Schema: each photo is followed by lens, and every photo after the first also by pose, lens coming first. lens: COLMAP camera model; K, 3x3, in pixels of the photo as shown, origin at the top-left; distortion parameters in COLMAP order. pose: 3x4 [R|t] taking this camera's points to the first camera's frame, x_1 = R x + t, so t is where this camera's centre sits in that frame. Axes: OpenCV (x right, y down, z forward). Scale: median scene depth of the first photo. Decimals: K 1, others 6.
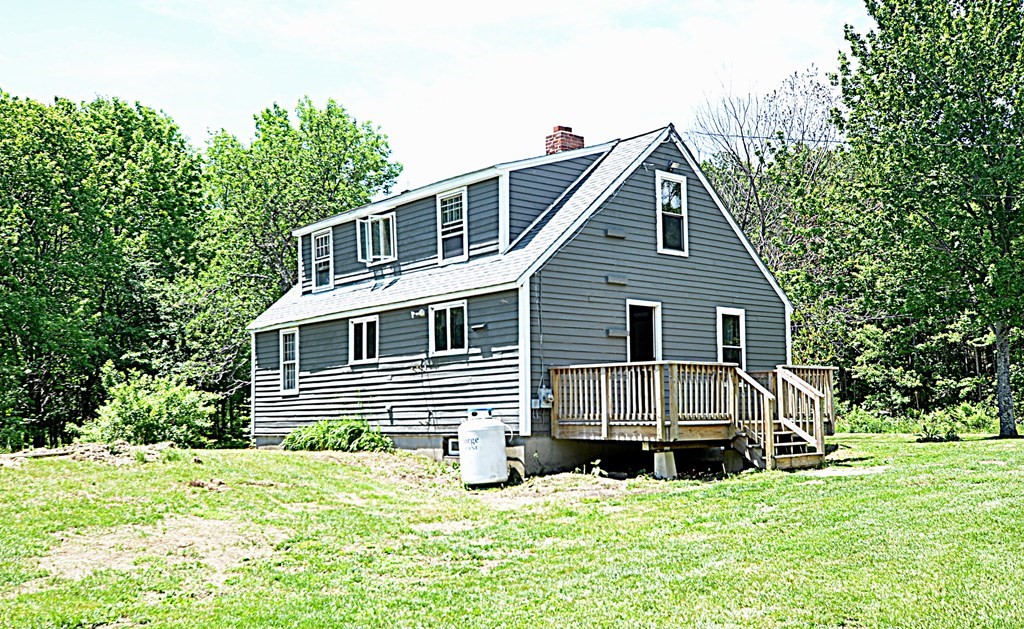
lens RADIAL K [[999.4, 0, 505.9], [0, 999.4, 315.8], [0, 0, 1]] dist [0.120932, 0.000000]
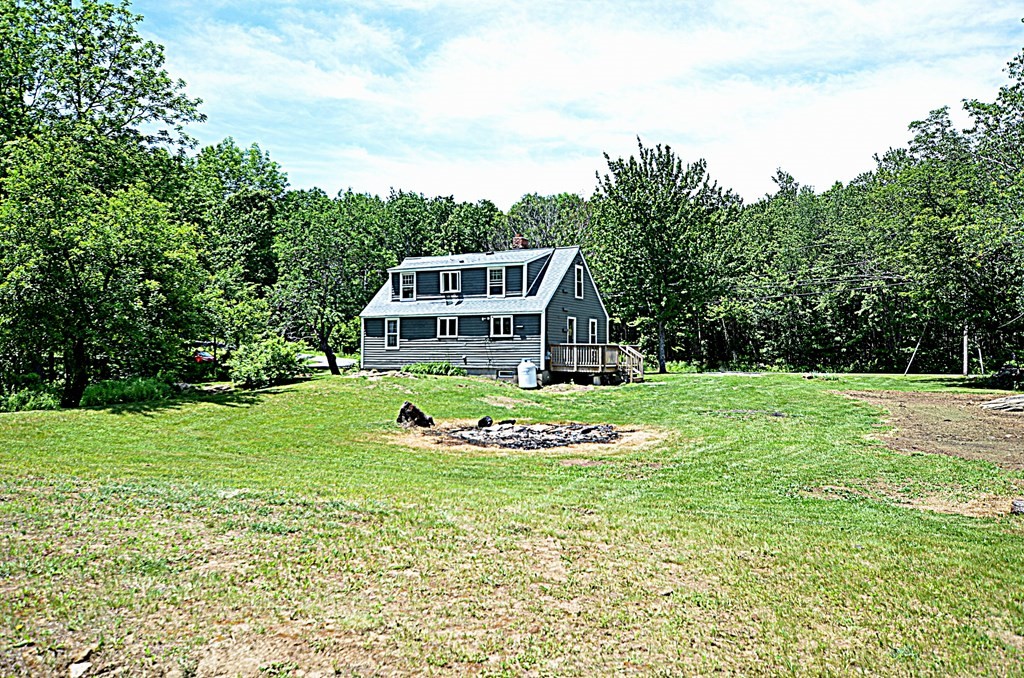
lens RADIAL K [[796.9, 0, 514.4], [0, 796.9, 339.3], [0, 0, 1]] dist [-0.001482, -0.000037]
pose [[0.926566, 0.034249, 0.374570, -0.724369], [-0.060290, 0.996493, 0.058023, -0.066714], [-0.371270, -0.076345, 0.925381, -0.781014]]
